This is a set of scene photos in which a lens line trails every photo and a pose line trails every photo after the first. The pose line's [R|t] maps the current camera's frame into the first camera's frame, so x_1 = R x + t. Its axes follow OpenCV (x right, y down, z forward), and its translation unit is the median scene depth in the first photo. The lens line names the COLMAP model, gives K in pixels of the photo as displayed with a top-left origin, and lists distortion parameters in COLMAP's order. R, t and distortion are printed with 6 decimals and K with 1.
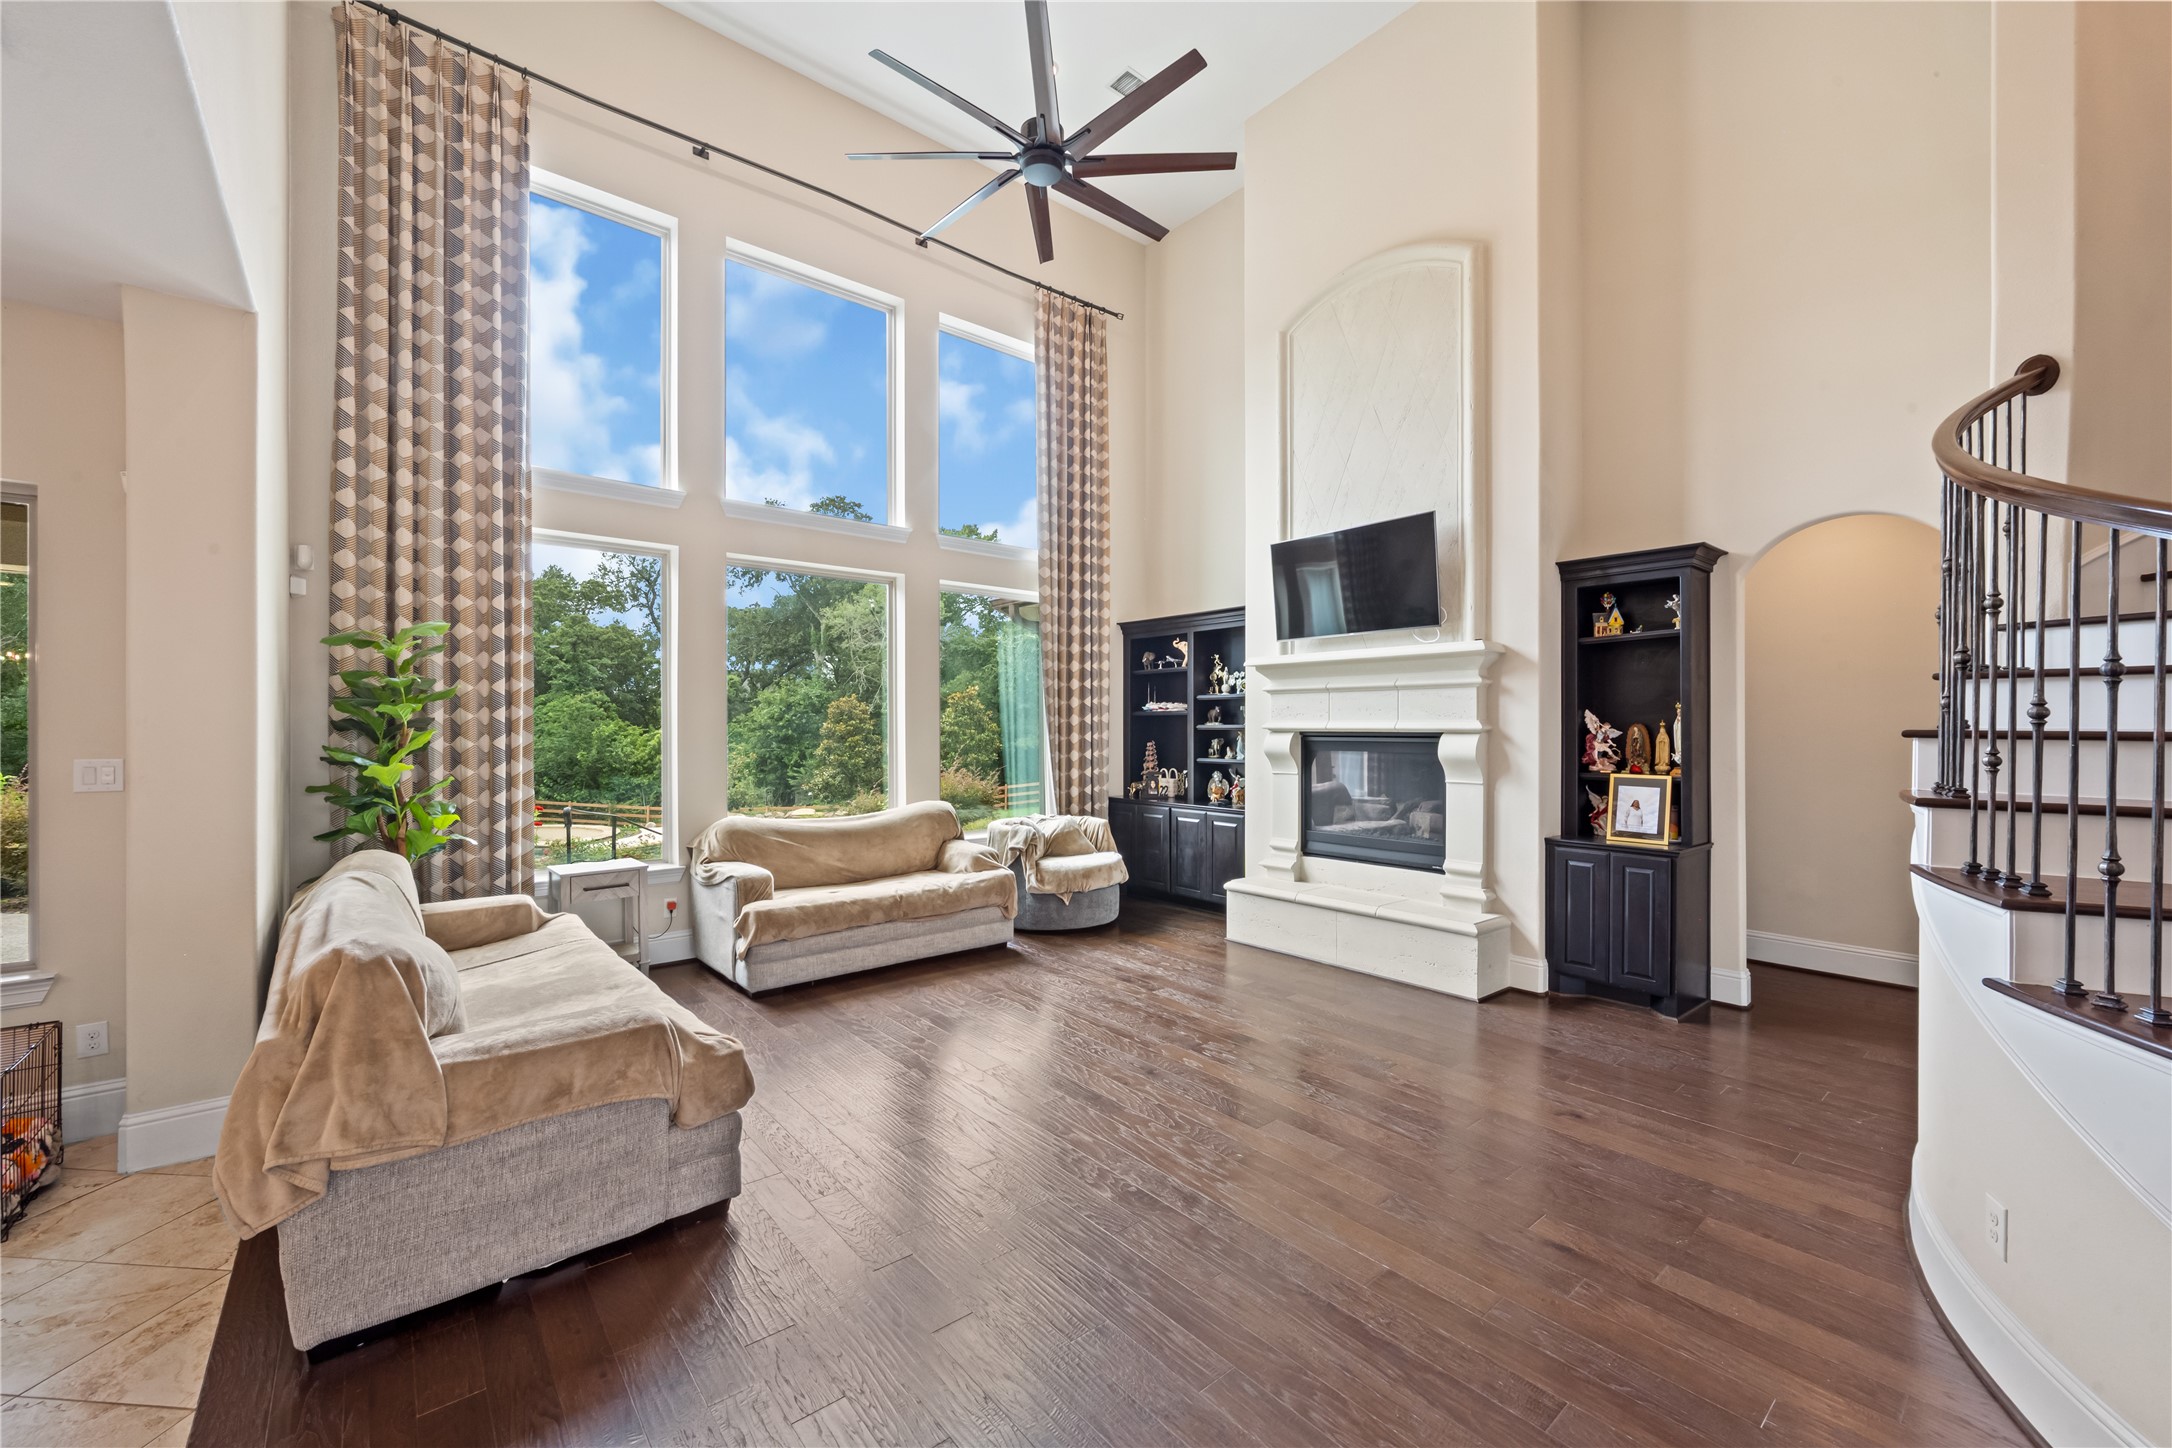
lens RADIAL K [[874.1, 0, 1073.0], [0, 874.1, 733.4], [0, 0, 1]] dist [0.002594, 0.000111]
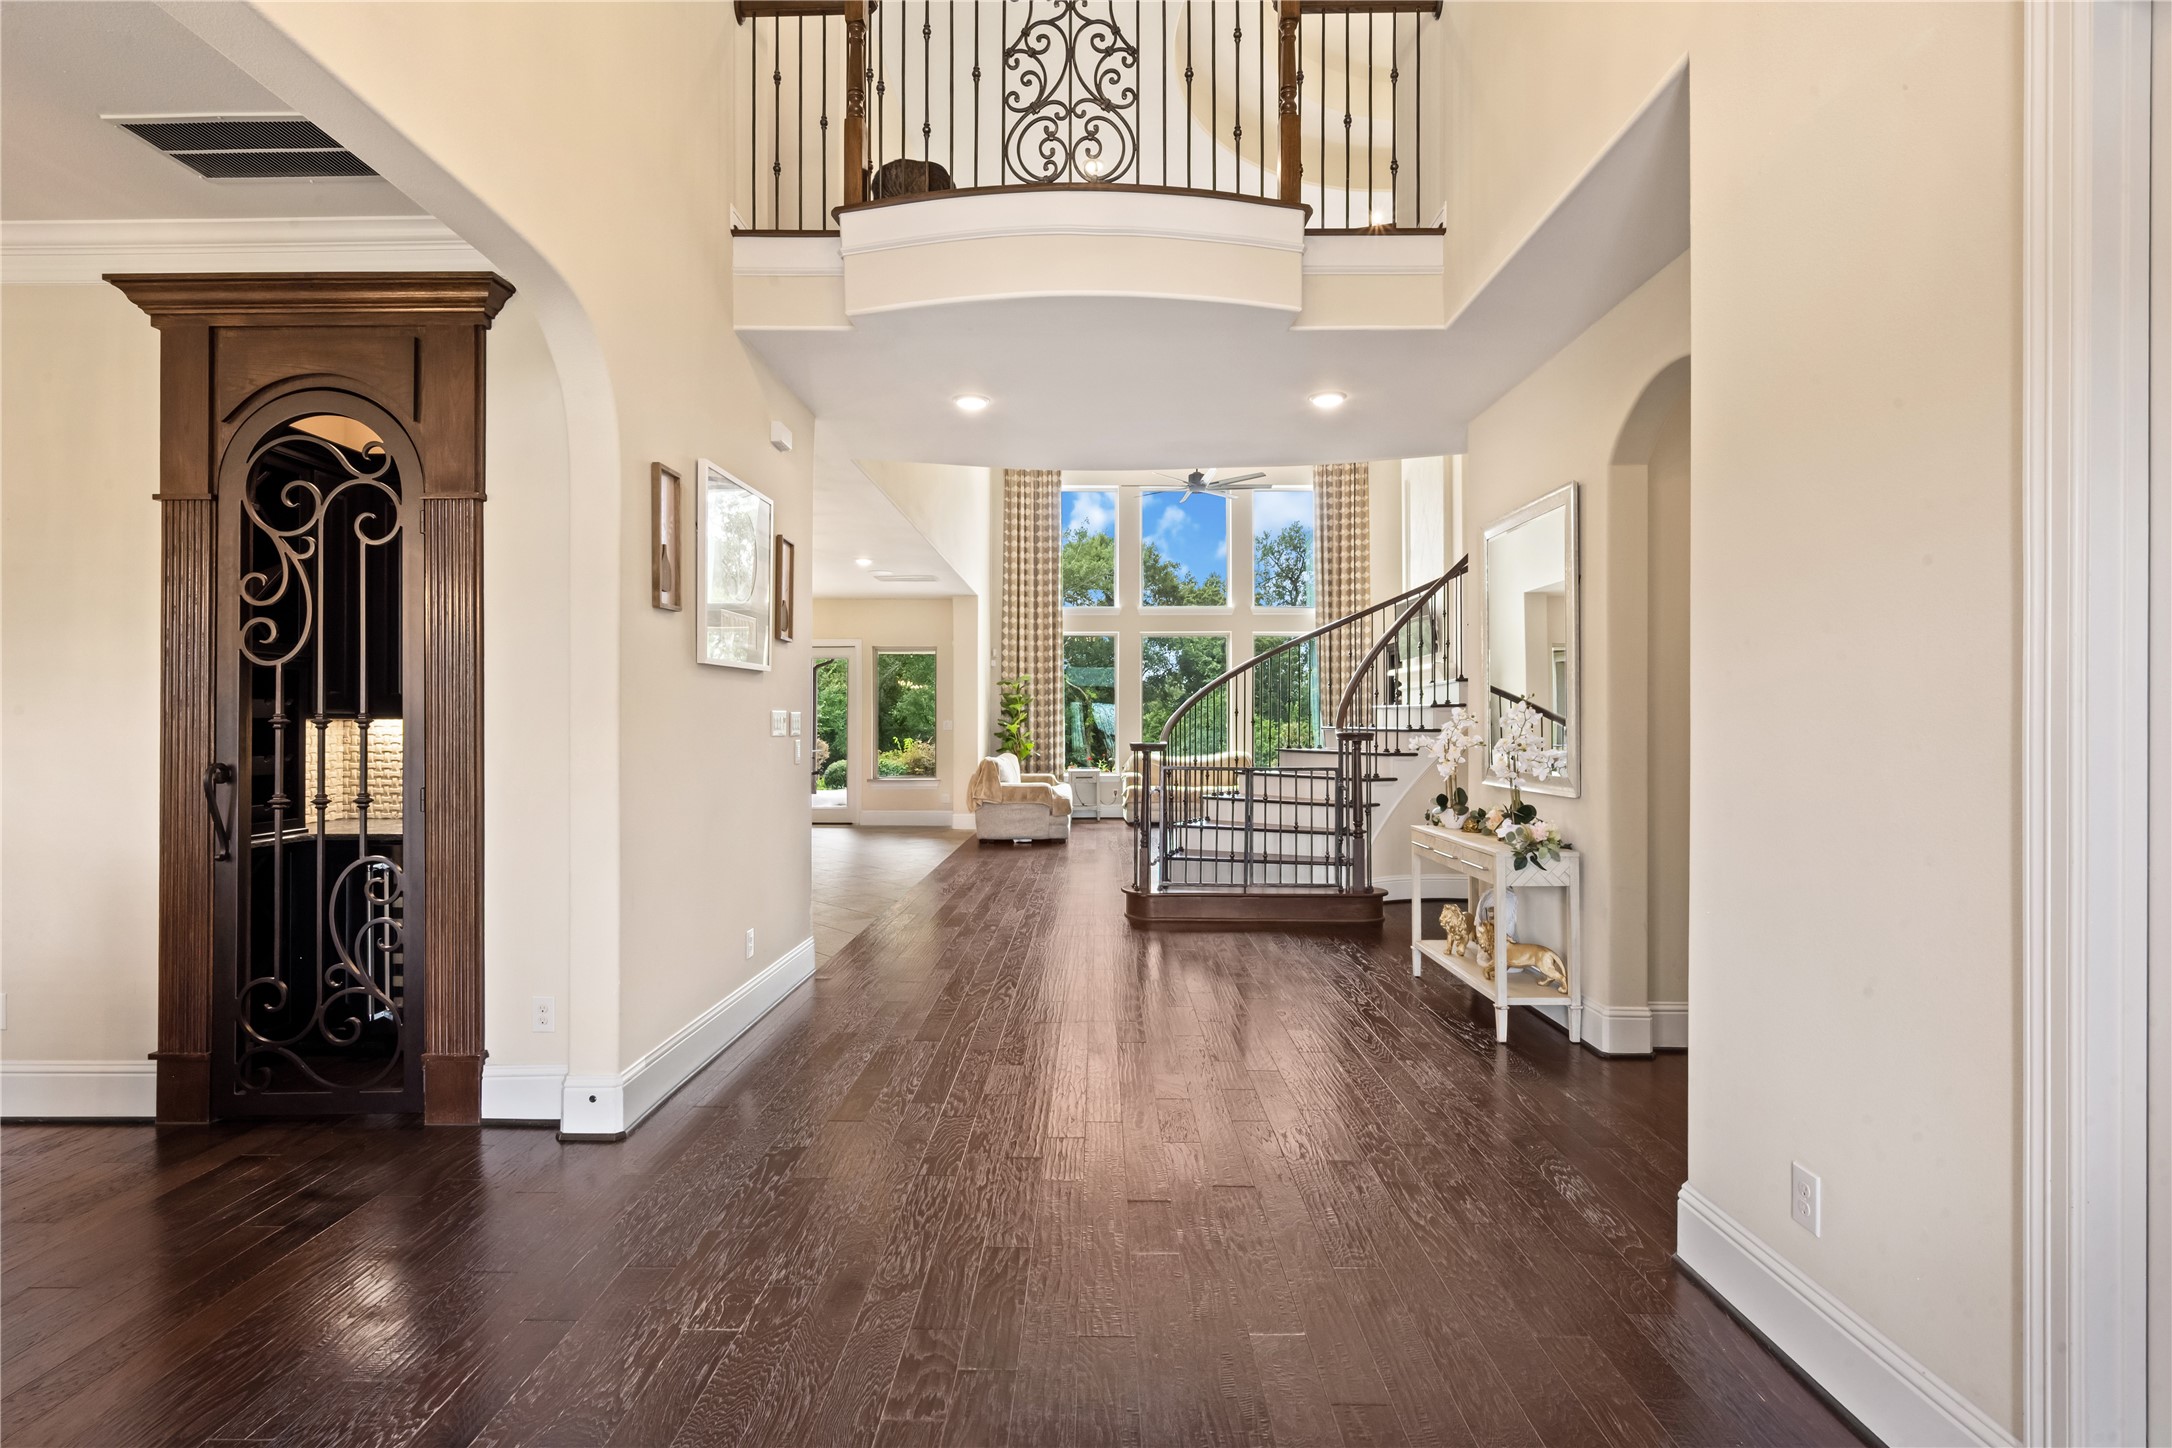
lens RADIAL K [[1020.3, 0, 1087.8], [0, 1020.3, 725.6], [0, 0, 1]] dist [-0.022383, -0.001033]
pose [[0.773397, -0.009099, -0.633856, 1.184927], [0.007646, 0.999958, -0.005026, 0.042575], [0.633876, -0.000959, 0.773434, -1.116641]]
